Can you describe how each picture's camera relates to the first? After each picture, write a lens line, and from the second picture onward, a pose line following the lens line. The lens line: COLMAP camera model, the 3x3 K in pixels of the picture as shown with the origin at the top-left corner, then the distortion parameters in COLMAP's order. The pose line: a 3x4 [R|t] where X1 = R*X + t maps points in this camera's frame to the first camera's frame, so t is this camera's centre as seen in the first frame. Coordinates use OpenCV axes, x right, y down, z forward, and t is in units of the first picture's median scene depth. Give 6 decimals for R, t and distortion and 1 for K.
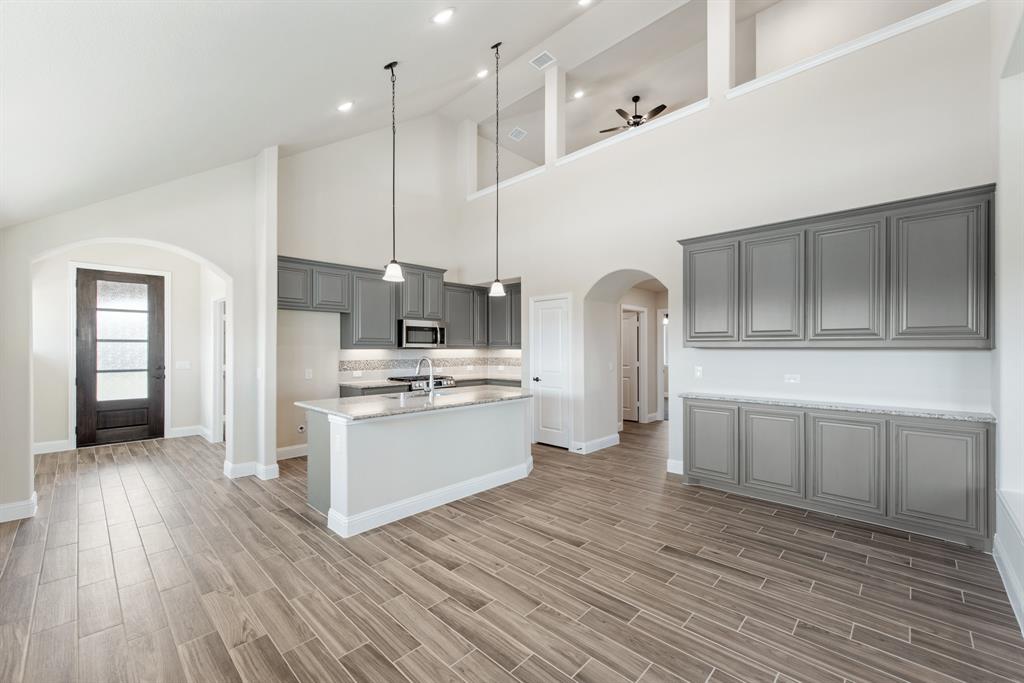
lens RADIAL K [[406.2, 0, 504.5], [0, 406.2, 348.2], [0, 0, 1]] dist [0.007912, -0.000993]
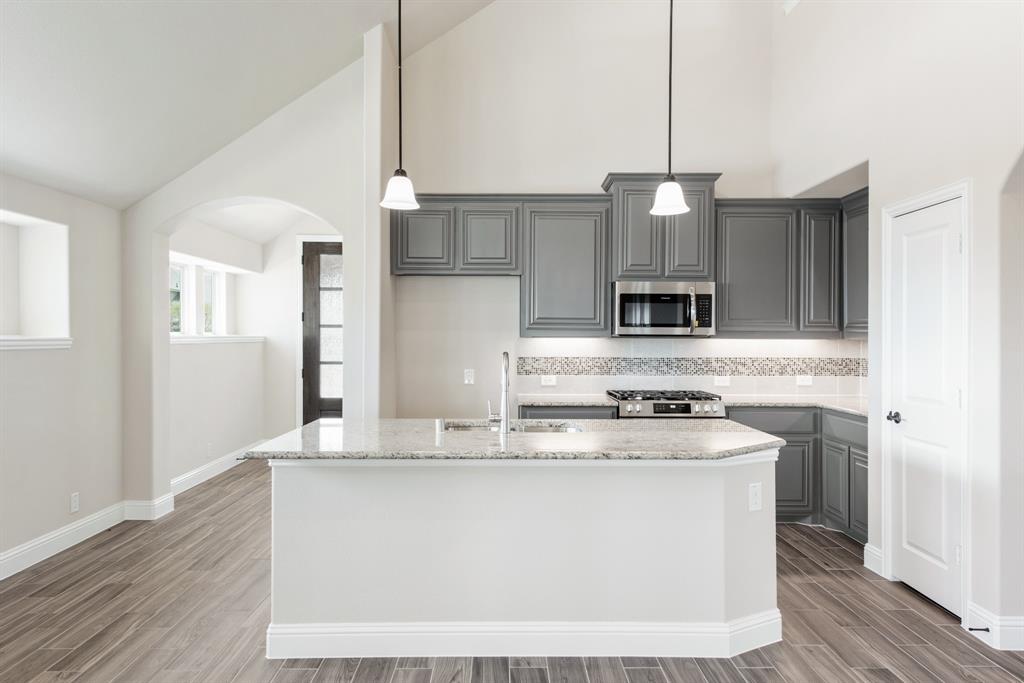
lens RADIAL K [[682.3, 0, 524.6], [0, 682.3, 345.4], [0, 0, 1]] dist [0.018371, -0.007830]
pose [[0.712536, 0.012042, -0.701532, 0.301570], [-0.003604, 0.999902, 0.013503, 0.000715], [0.701626, -0.007094, 0.712510, 0.301808]]
